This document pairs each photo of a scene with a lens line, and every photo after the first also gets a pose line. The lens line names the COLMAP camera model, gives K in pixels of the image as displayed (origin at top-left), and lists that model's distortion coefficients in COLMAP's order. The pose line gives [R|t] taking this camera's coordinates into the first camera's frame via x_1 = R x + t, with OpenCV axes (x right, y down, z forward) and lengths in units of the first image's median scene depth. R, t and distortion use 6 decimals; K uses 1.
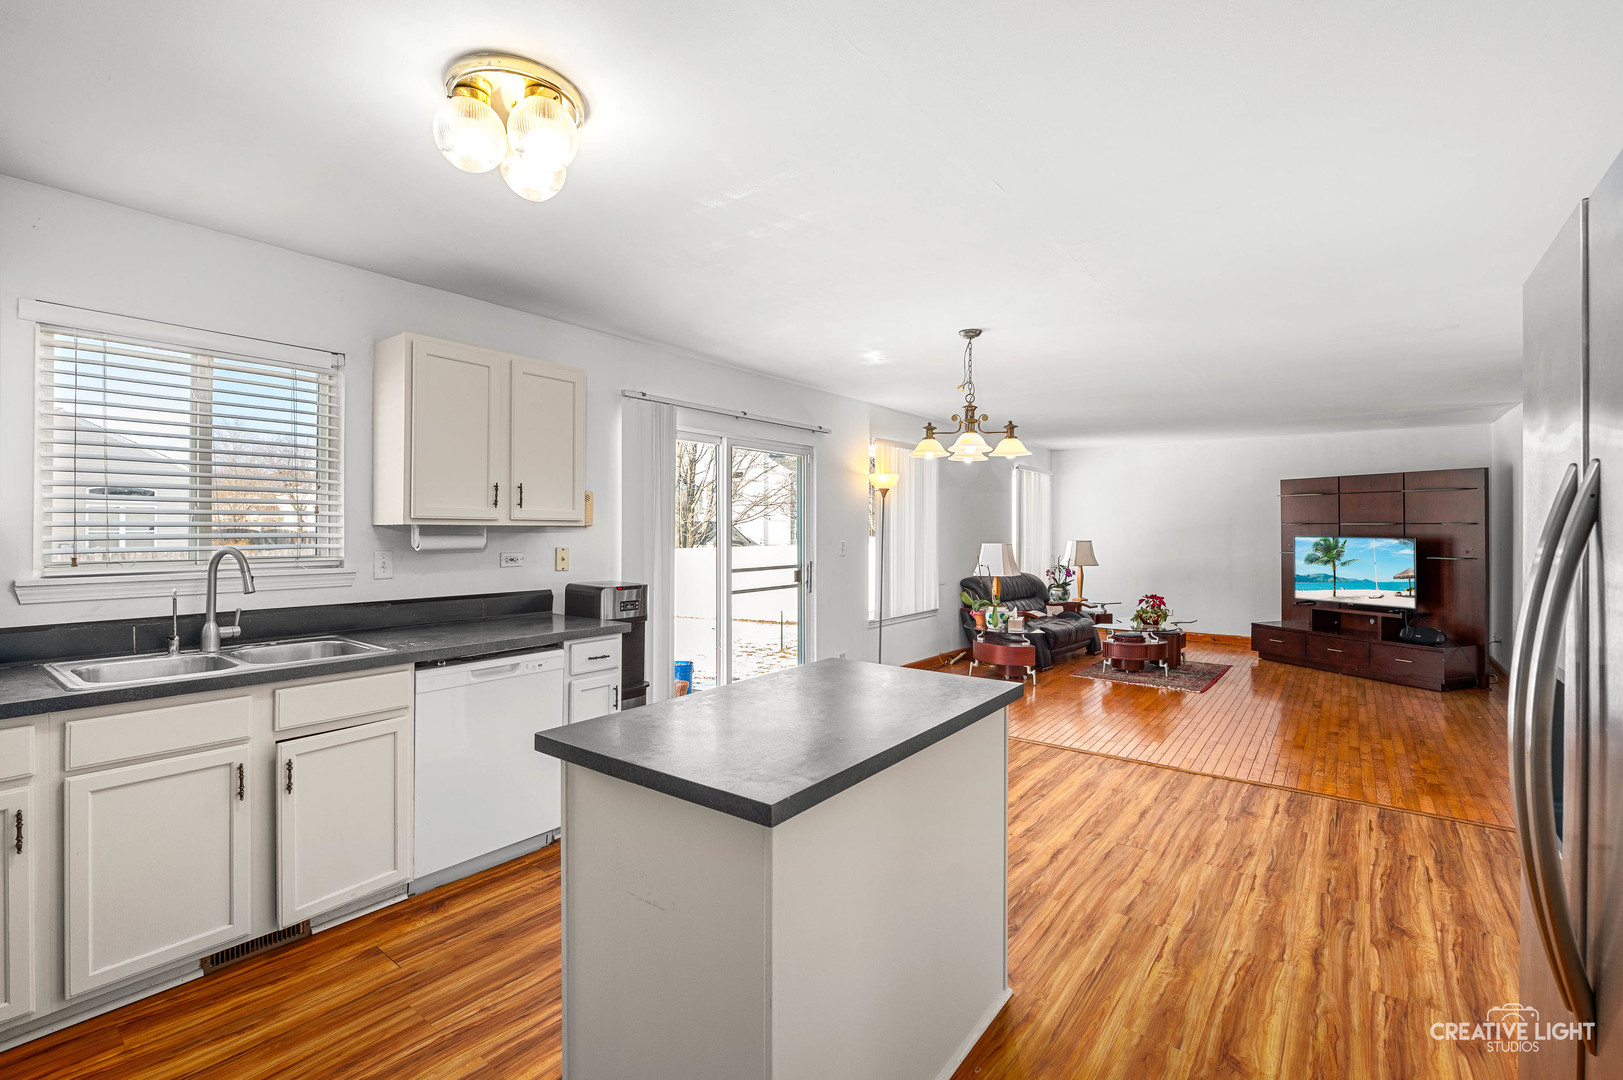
lens RADIAL K [[725.9, 0, 811.5], [0, 725.9, 528.0], [0, 0, 1]] dist [-0.007155, -0.000490]
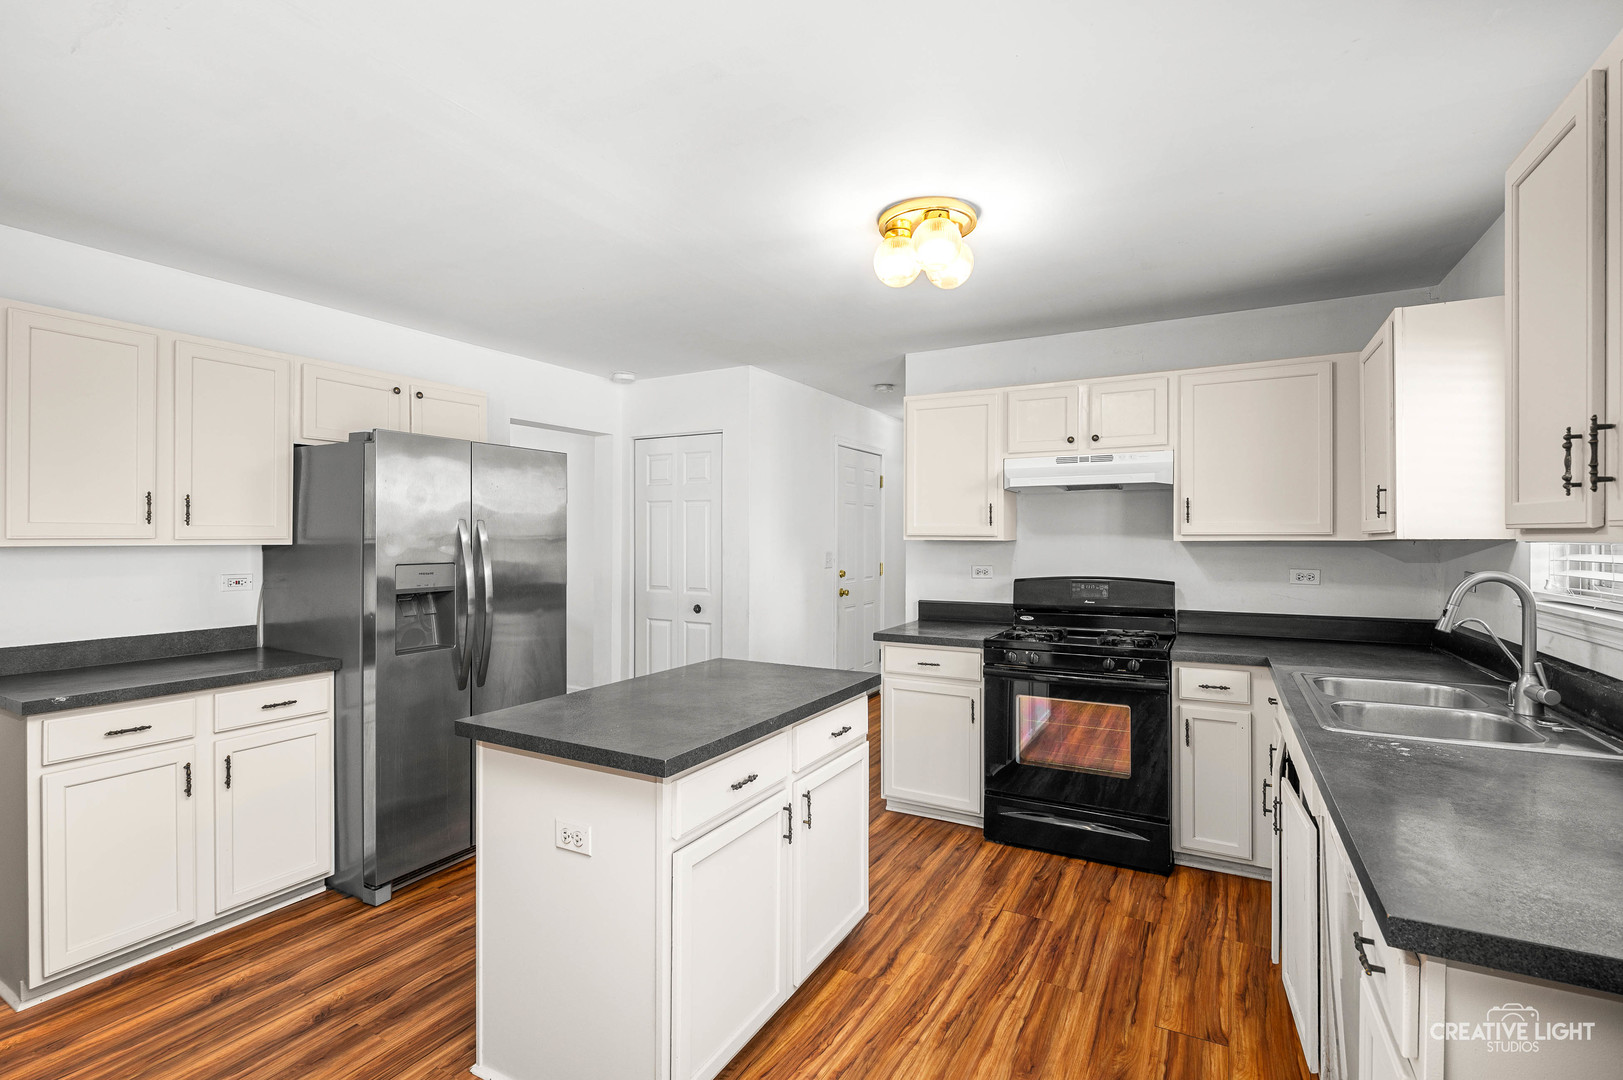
lens RADIAL K [[725.9, 0, 812.5], [0, 725.9, 538.4], [0, 0, 1]] dist [-0.007155, -0.000490]
pose [[-0.990105, -0.004121, -0.140268, -0.009272], [-0.004245, 0.999991, 0.000588, -0.005999], [0.140265, 0.001178, -0.990113, 1.781505]]
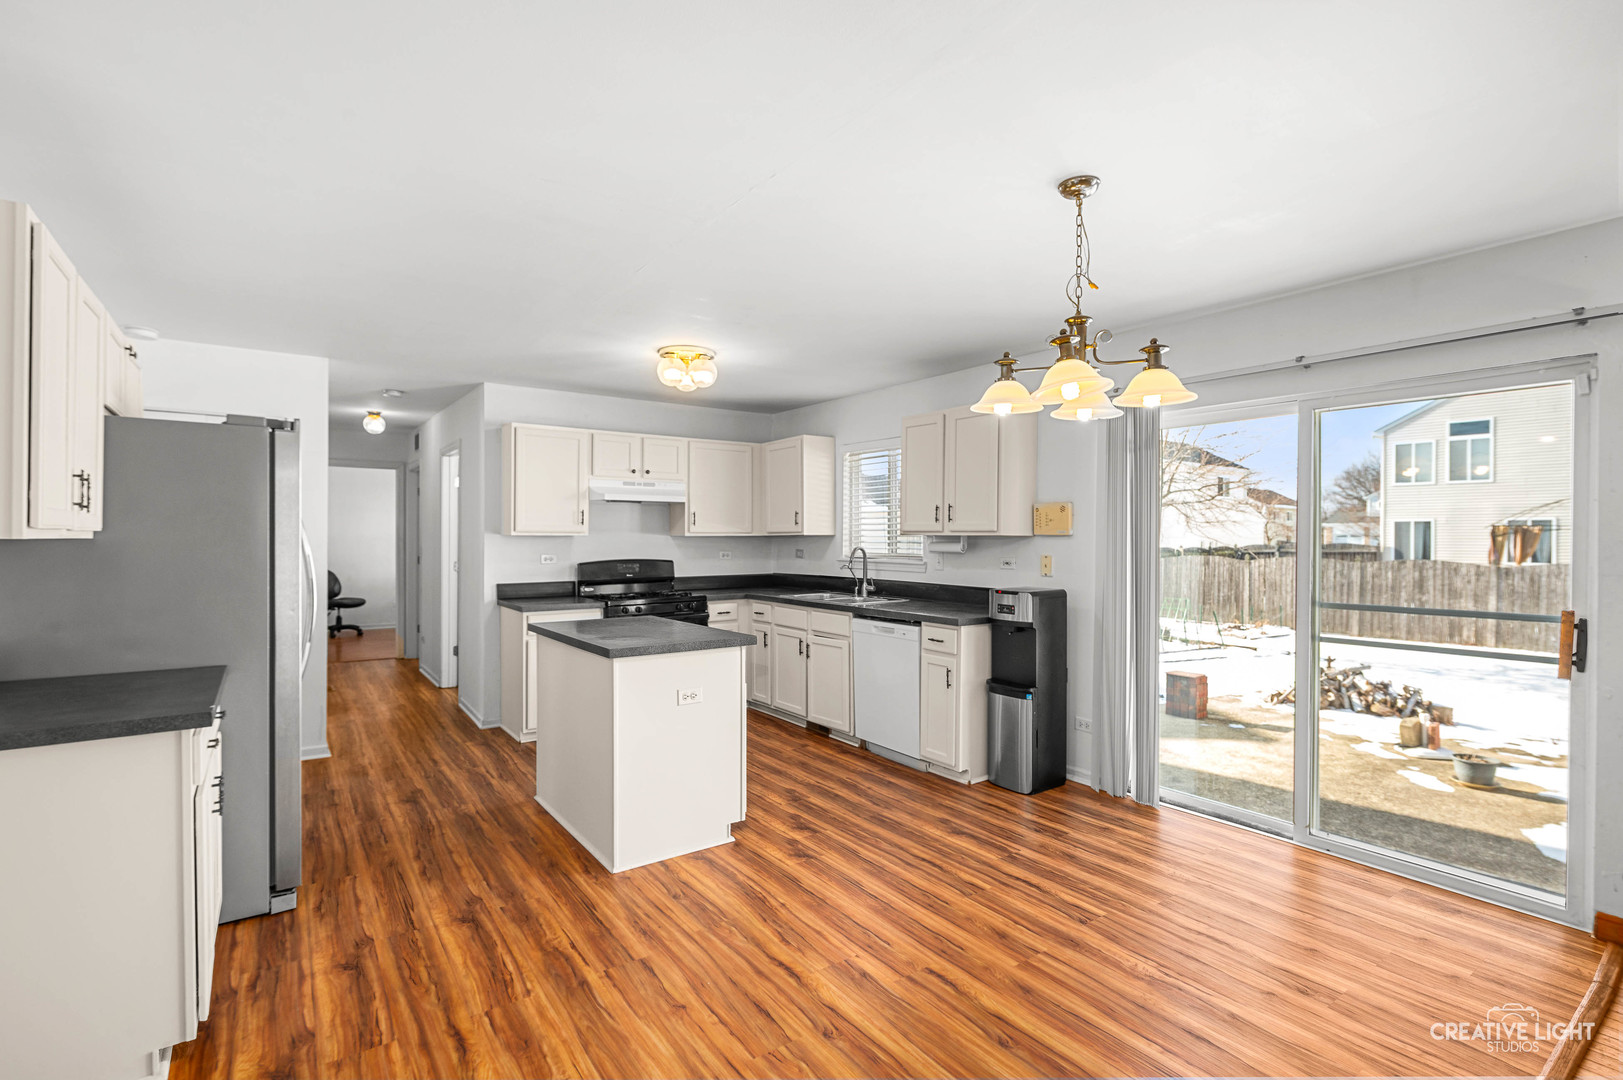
lens RADIAL K [[761.1, 0, 810.9], [0, 761.1, 540.1], [0, 0, 1]] dist [0.000502, -0.000260]
pose [[-0.301528, 0.000082, -0.953457, 1.427035], [-0.003765, 0.999992, 0.001276, 0.006207], [0.953450, 0.003975, -0.301525, 1.659579]]
